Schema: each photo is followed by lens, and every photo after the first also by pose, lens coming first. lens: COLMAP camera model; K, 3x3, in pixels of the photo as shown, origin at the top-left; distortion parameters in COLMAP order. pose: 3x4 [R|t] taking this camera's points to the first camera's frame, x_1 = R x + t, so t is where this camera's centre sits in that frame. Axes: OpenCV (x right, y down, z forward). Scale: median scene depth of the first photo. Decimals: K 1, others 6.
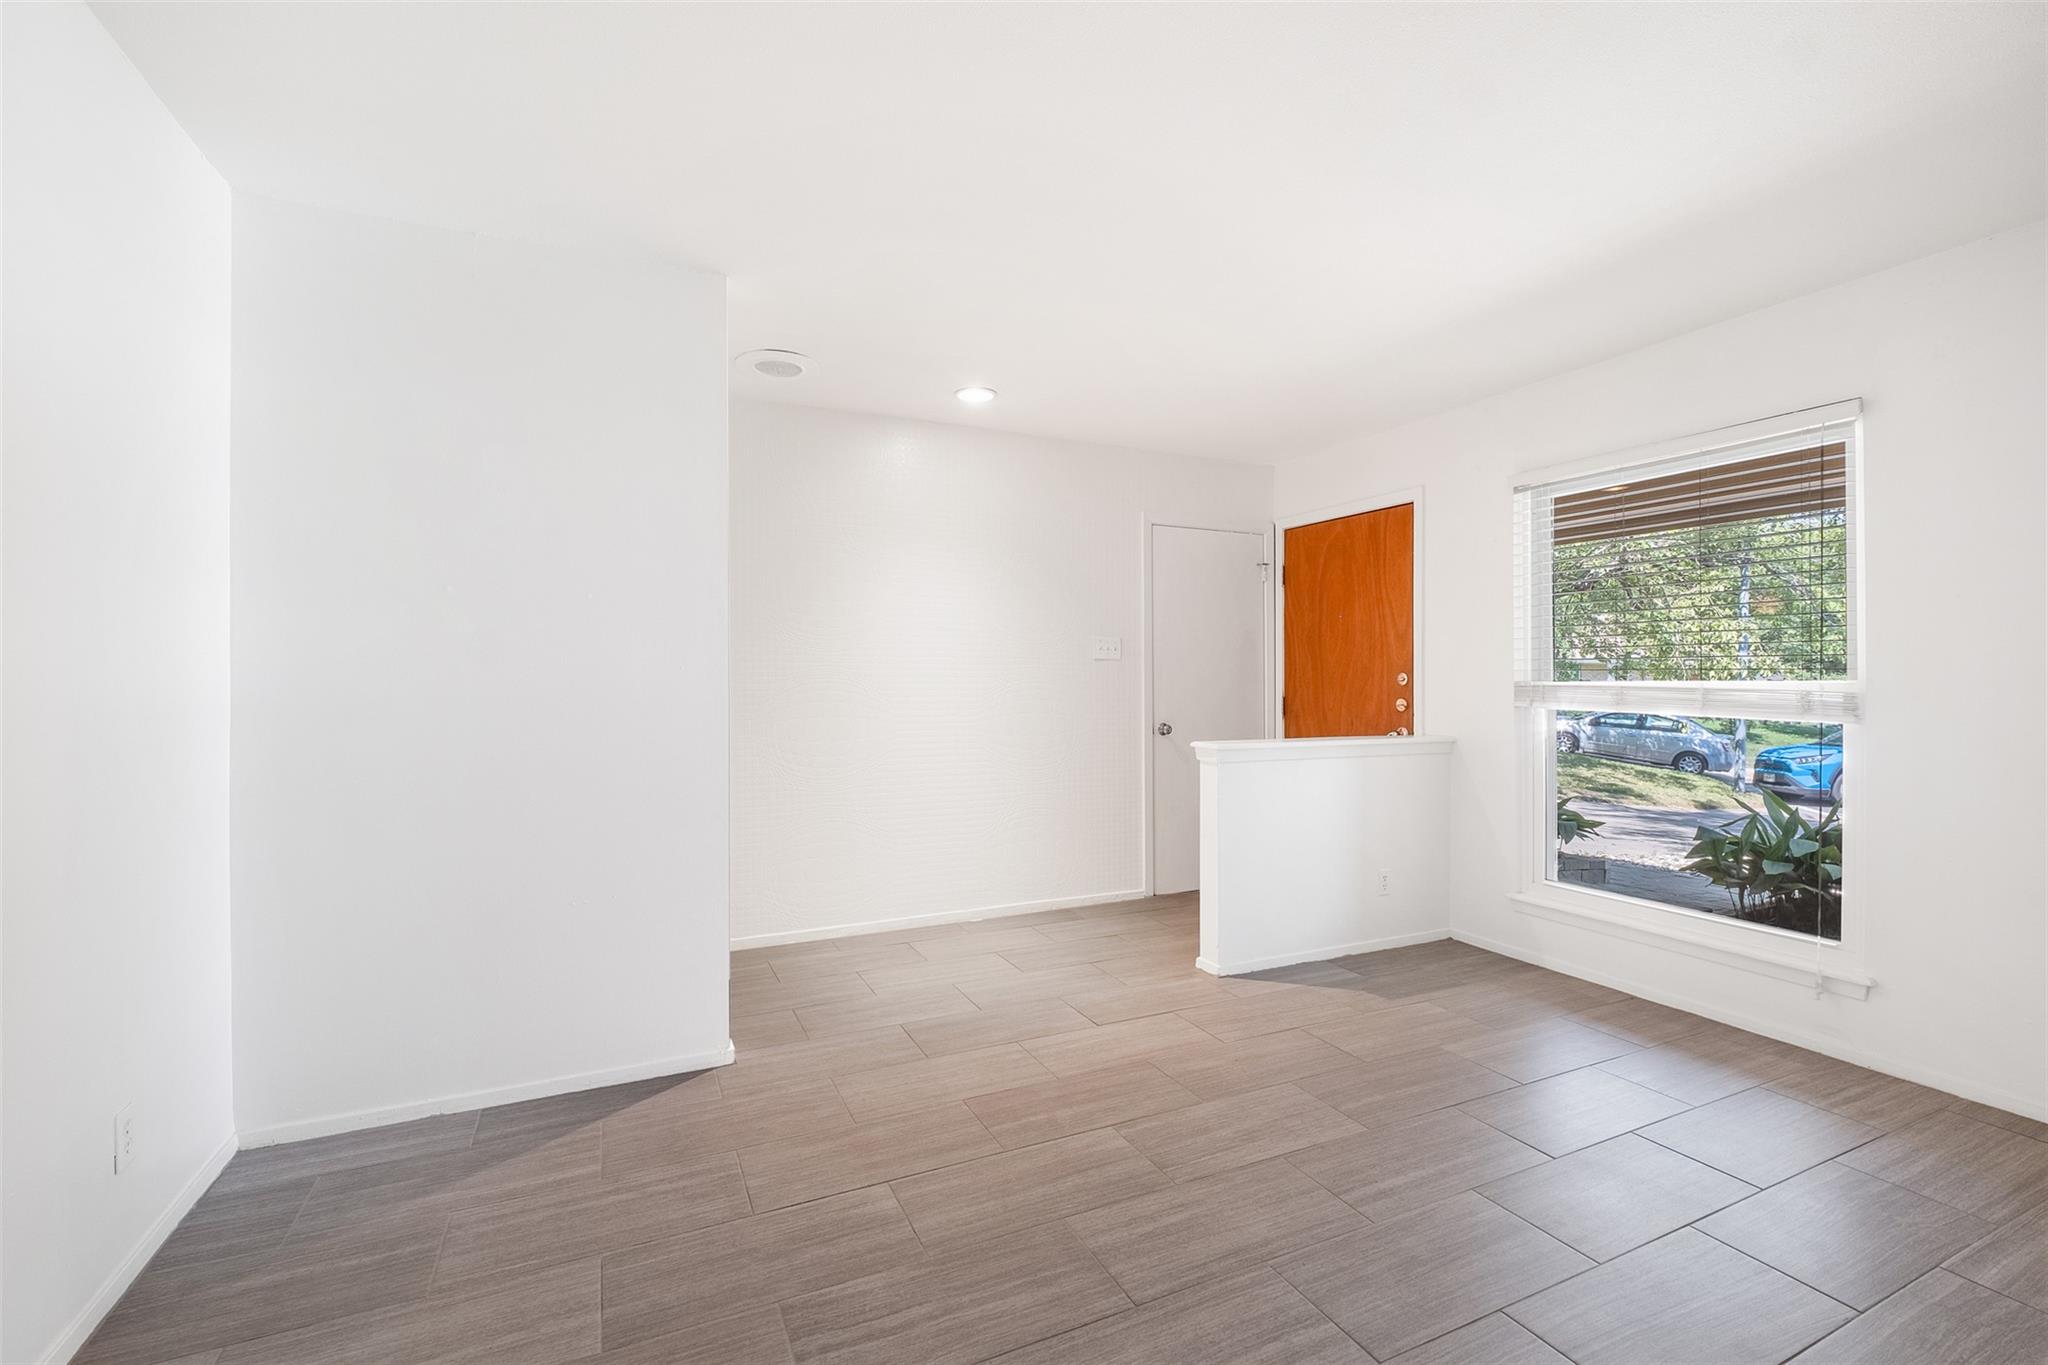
lens RADIAL K [[900.1, 0, 1017.3], [0, 900.1, 681.7], [0, 0, 1]] dist [-0.004065, -0.001399]
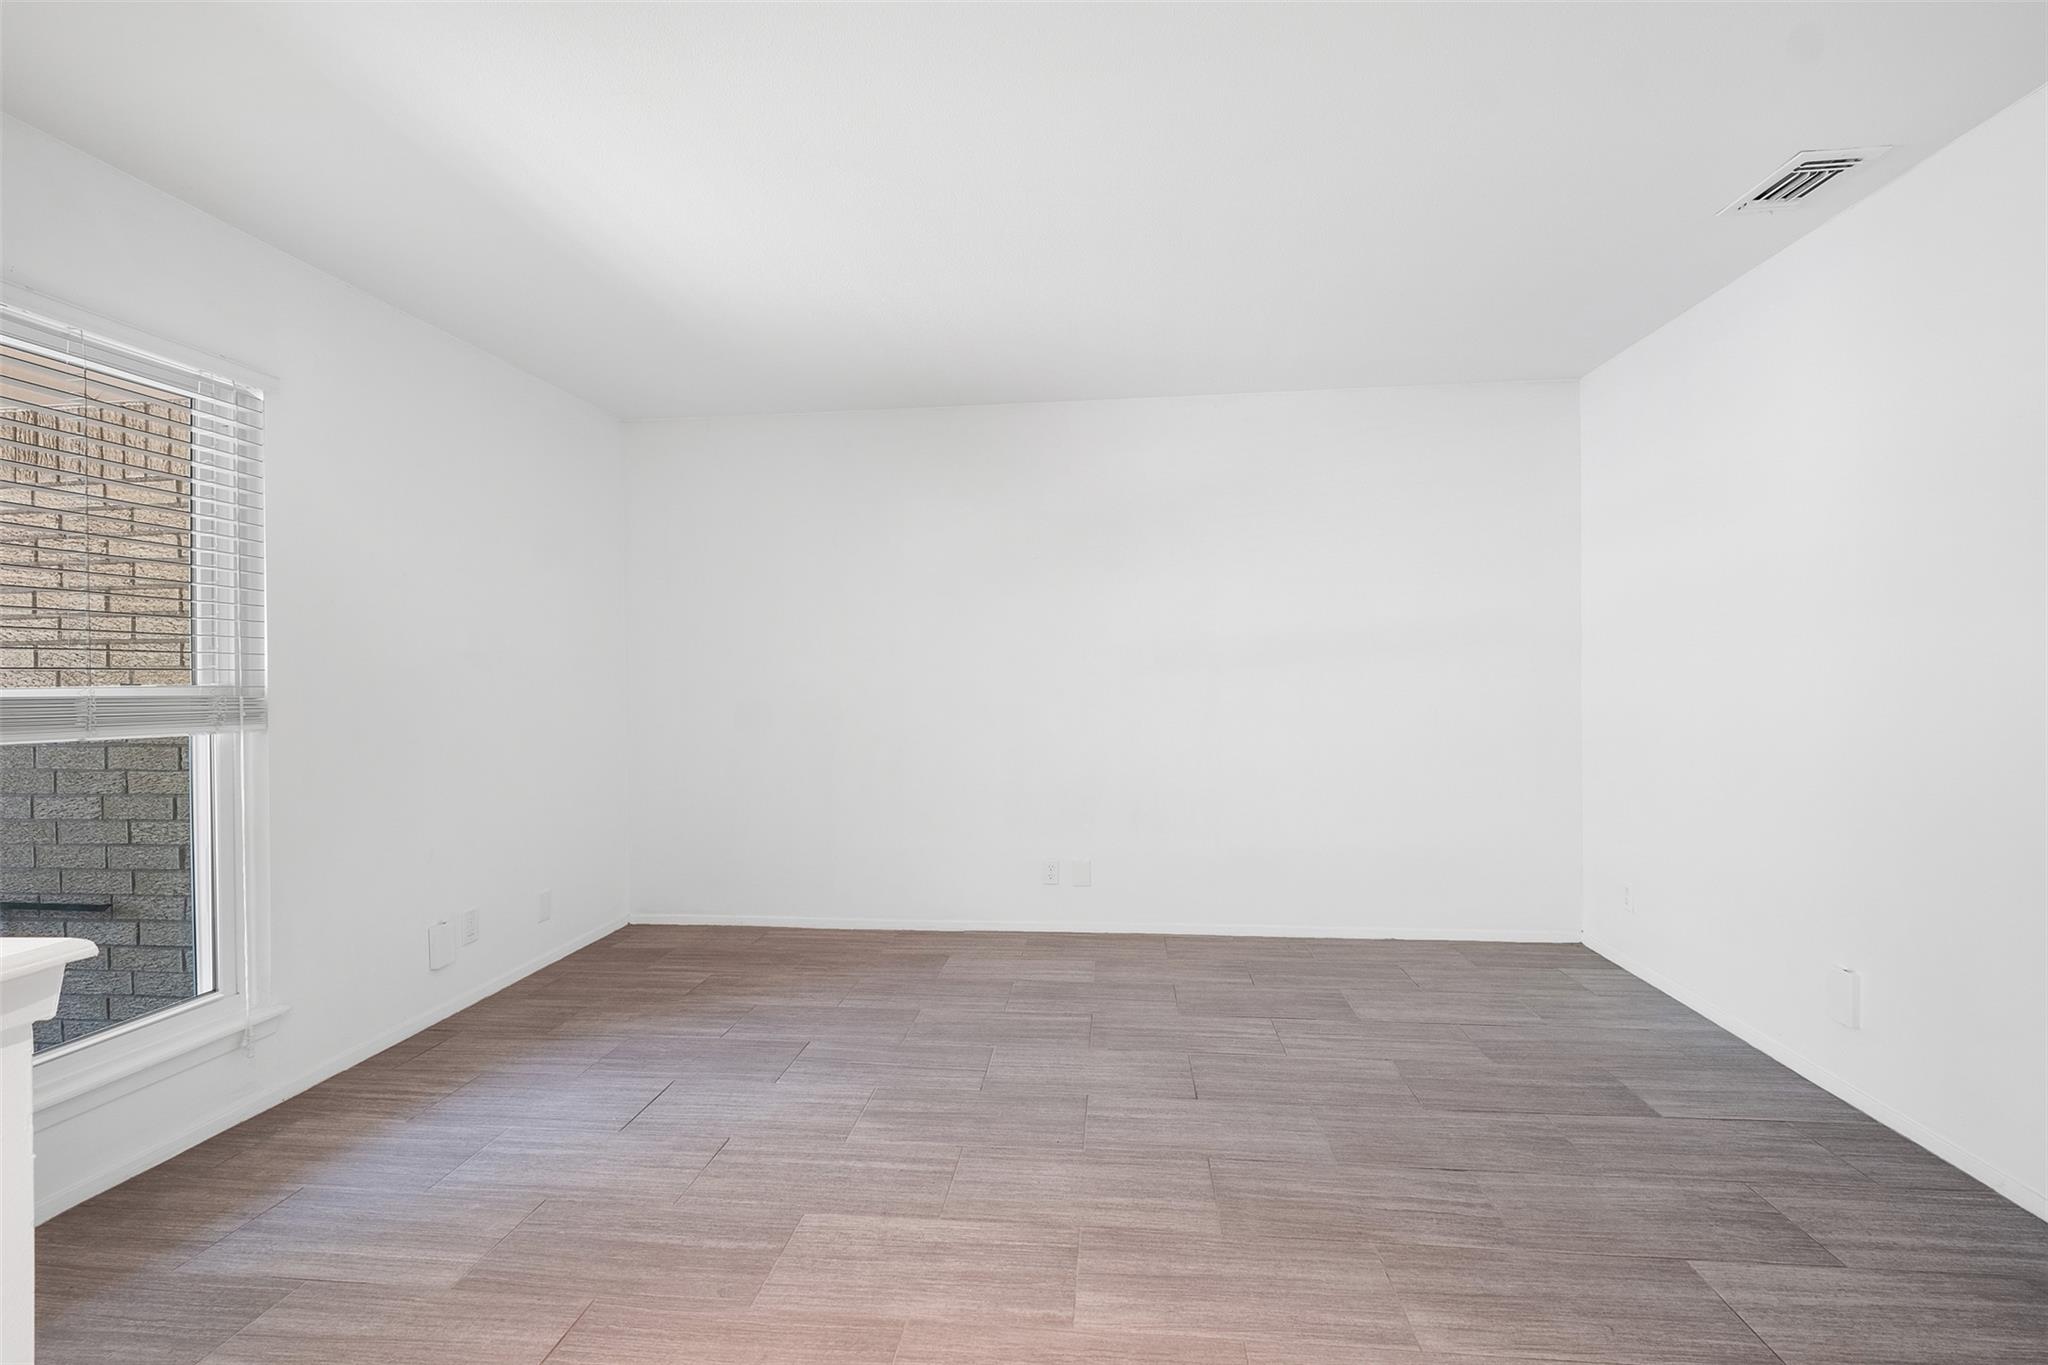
lens RADIAL K [[900.1, 0, 1031.3], [0, 900.1, 691.0], [0, 0, 1]] dist [-0.004065, -0.001399]
pose [[-0.865217, -0.002683, 0.501391, -0.245764], [0.013374, 0.999506, 0.028426, -0.013168], [-0.501220, 0.031300, -0.864754, 1.863014]]
